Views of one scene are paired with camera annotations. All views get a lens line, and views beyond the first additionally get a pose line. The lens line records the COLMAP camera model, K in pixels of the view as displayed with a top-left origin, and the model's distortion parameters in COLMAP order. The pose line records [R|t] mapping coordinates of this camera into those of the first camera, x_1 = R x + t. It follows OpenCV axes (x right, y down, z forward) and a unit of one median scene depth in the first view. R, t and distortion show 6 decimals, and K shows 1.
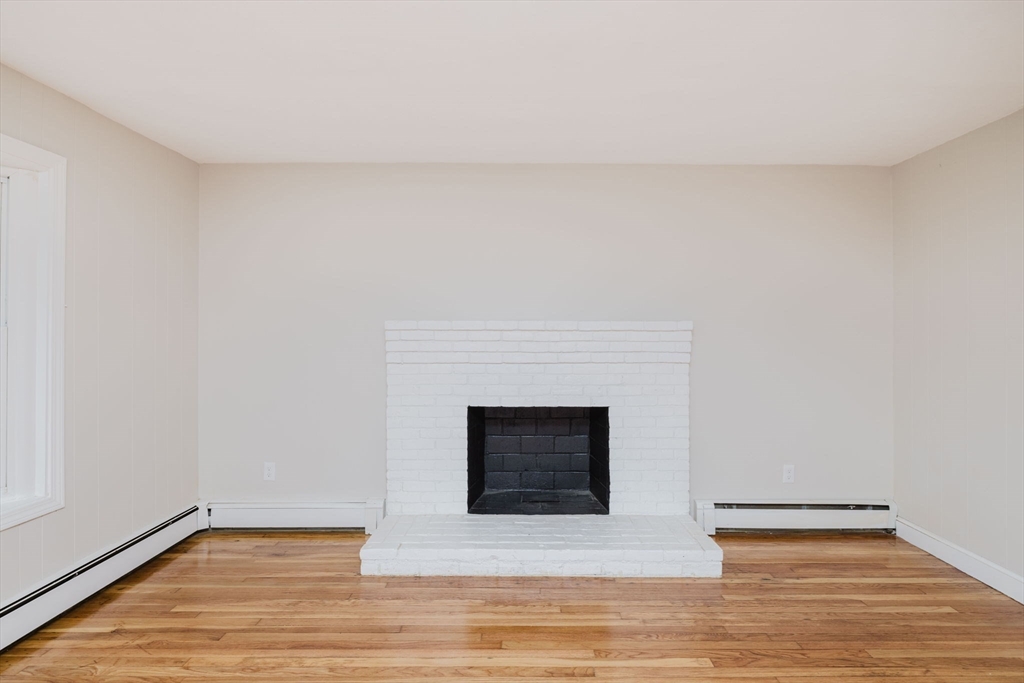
lens RADIAL K [[547.2, 0, 517.3], [0, 547.2, 325.1], [0, 0, 1]] dist [0.001224, -0.000222]
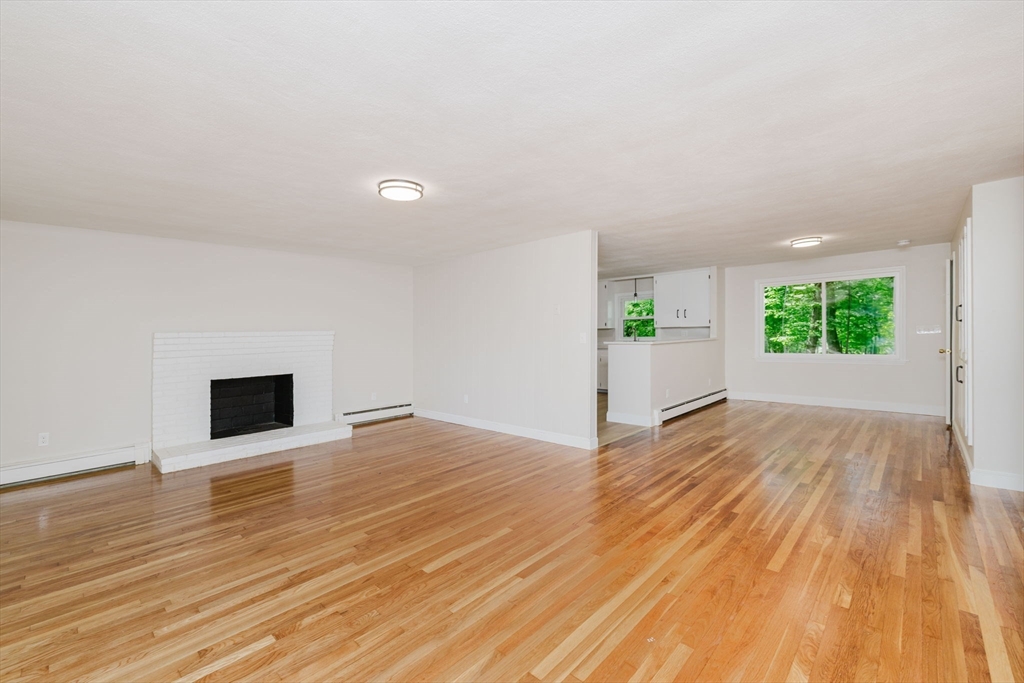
lens RADIAL K [[431.8, 0, 510.2], [0, 431.8, 341.6], [0, 0, 1]] dist [0.000281, -0.000389]
pose [[0.681804, -0.030289, 0.730908, -0.459631], [0.015217, 0.999514, 0.027225, -0.001000], [-0.731377, -0.007439, 0.681933, -0.694722]]
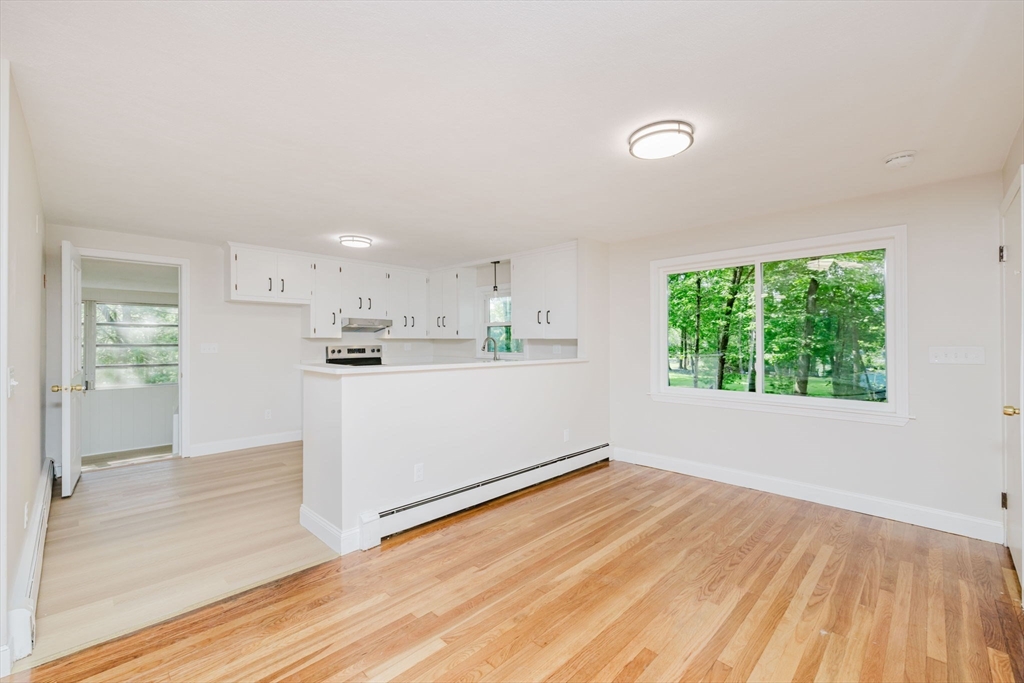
lens RADIAL K [[431.8, 0, 510.2], [0, 431.8, 341.6], [0, 0, 1]] dist [0.000281, -0.000389]
pose [[0.695230, 0.001586, 0.718785, 0.784436], [-0.007565, 0.999958, 0.005111, 0.000370], [-0.718747, -0.008991, 0.695213, -0.698286]]
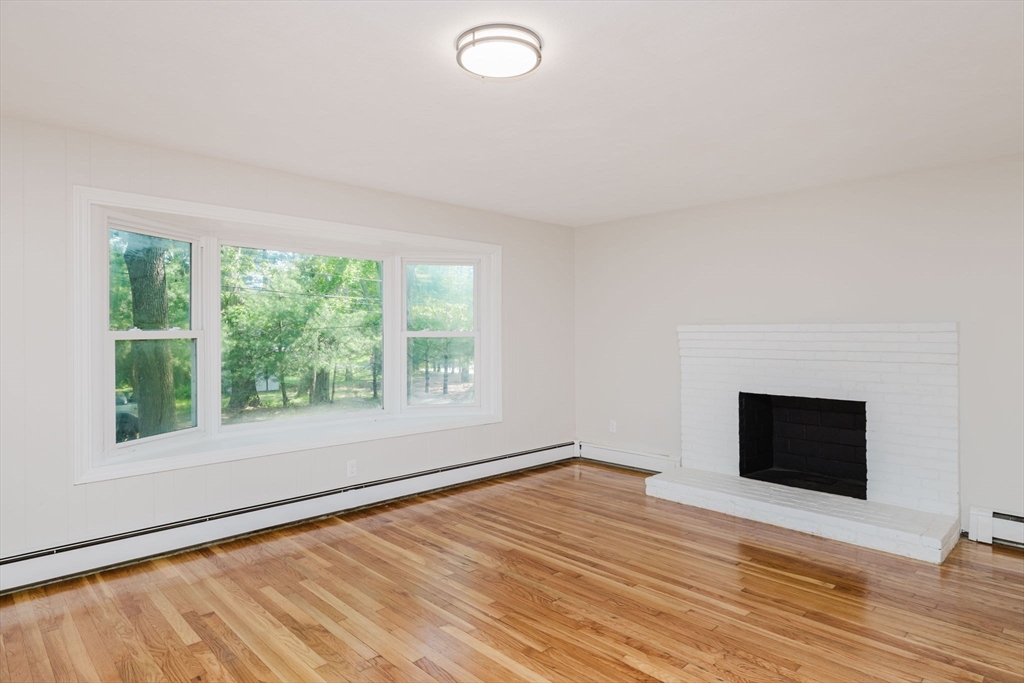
lens RADIAL K [[582.1, 0, 513.7], [0, 582.1, 332.1], [0, 0, 1]] dist [0.002125, -0.000184]
pose [[0.698551, -0.002905, -0.715554, 0.519775], [0.007689, 0.999964, 0.003448, 0.000606], [0.715519, -0.007910, 0.698549, -0.321796]]
